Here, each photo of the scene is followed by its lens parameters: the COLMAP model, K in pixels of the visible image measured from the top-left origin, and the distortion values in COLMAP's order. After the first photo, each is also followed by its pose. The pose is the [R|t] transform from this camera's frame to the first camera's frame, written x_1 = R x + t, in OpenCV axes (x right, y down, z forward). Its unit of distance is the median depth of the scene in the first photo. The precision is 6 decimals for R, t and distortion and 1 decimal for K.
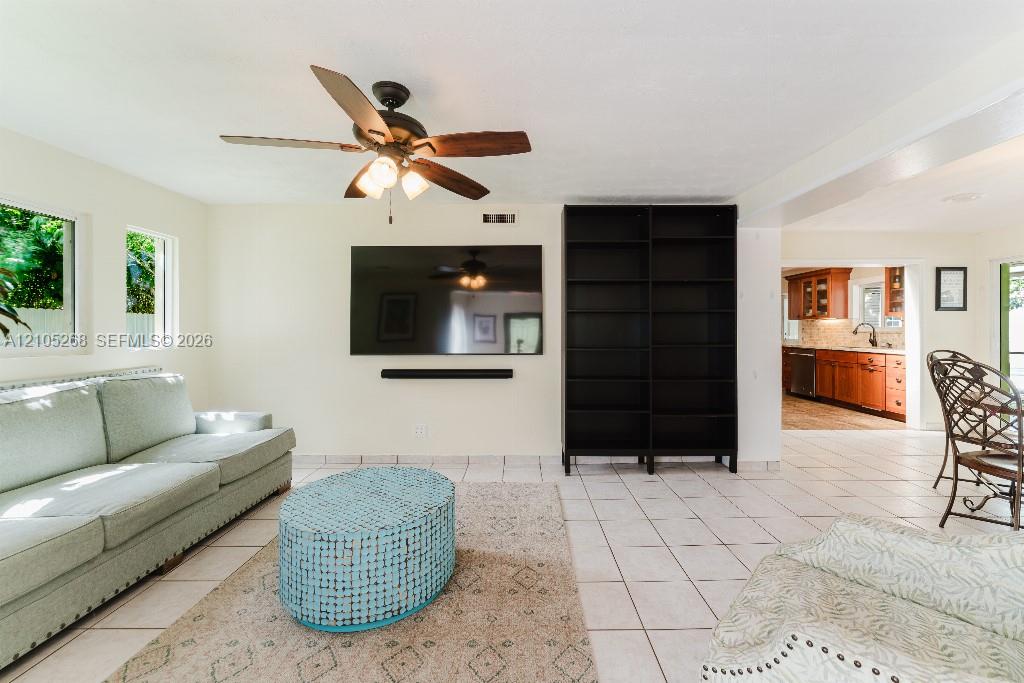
lens RADIAL K [[408.8, 0, 520.5], [0, 408.8, 322.9], [0, 0, 1]] dist [-0.001458, -0.000566]
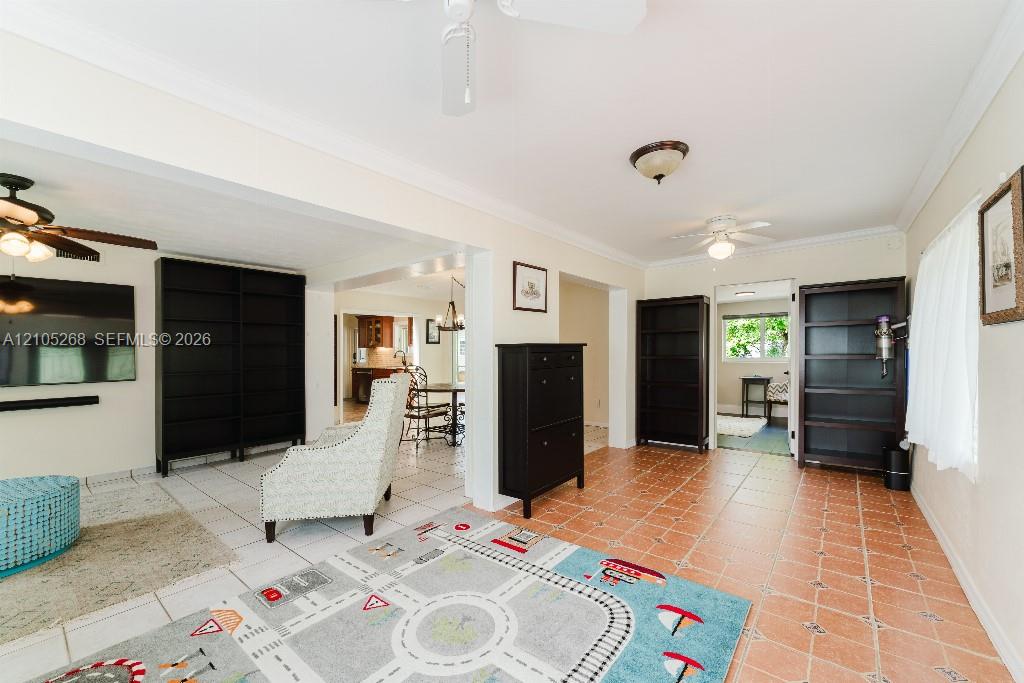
lens RADIAL K [[408.8, 0, 510.4], [0, 408.8, 348.0], [0, 0, 1]] dist [-0.001458, -0.000566]
pose [[0.633276, -0.001023, 0.773925, -0.176000], [0.003054, 0.999995, -0.001178, -0.011481], [-0.773920, 0.003110, 0.633276, -0.583142]]
